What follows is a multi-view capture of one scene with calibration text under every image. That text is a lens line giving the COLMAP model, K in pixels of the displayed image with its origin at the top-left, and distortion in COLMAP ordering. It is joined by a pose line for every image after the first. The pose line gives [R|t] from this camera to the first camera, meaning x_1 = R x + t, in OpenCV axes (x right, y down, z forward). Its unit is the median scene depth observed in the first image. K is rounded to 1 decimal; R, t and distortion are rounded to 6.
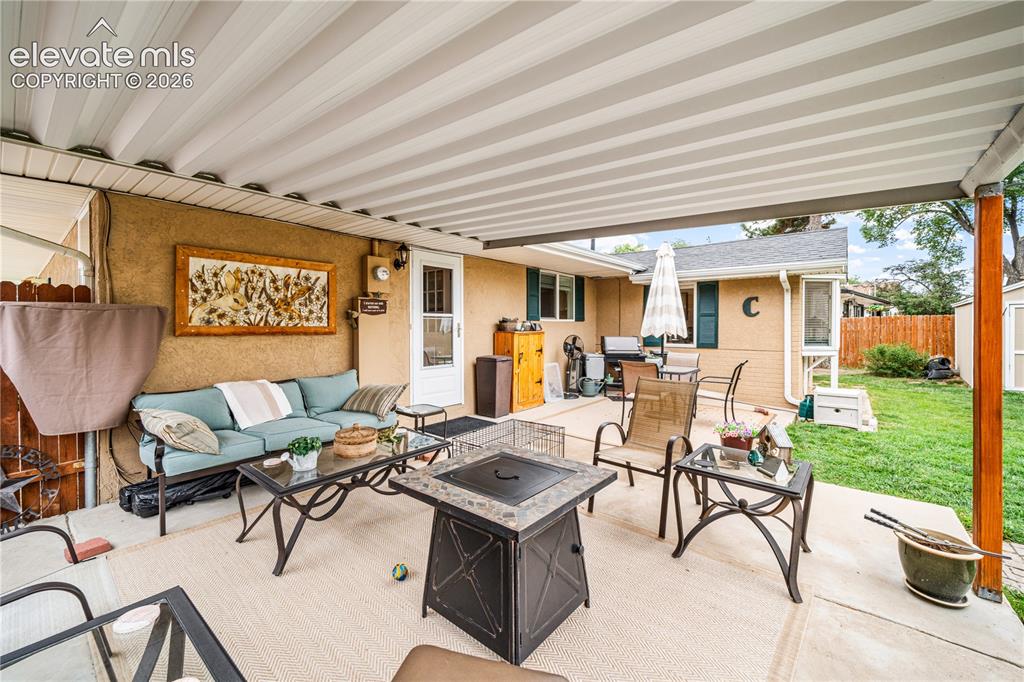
lens RADIAL K [[416.4, 0, 507.0], [0, 416.4, 322.1], [0, 0, 1]] dist [0.001440, -0.000007]
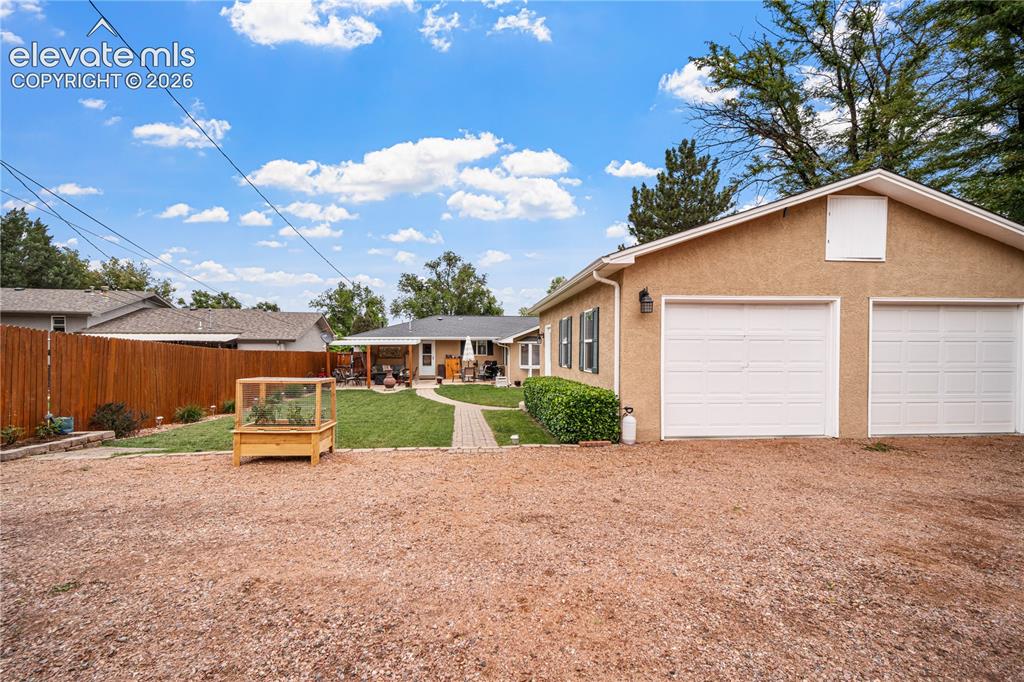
lens RADIAL K [[416.0, 0, 505.5], [0, 416.0, 357.3], [0, 0, 1]] dist [0.000701, -0.000109]
pose [[0.726717, 0.020497, -0.686632, 3.076559], [0.000697, 0.999532, 0.030575, -0.105758], [0.686937, -0.022698, 0.726362, -1.455655]]
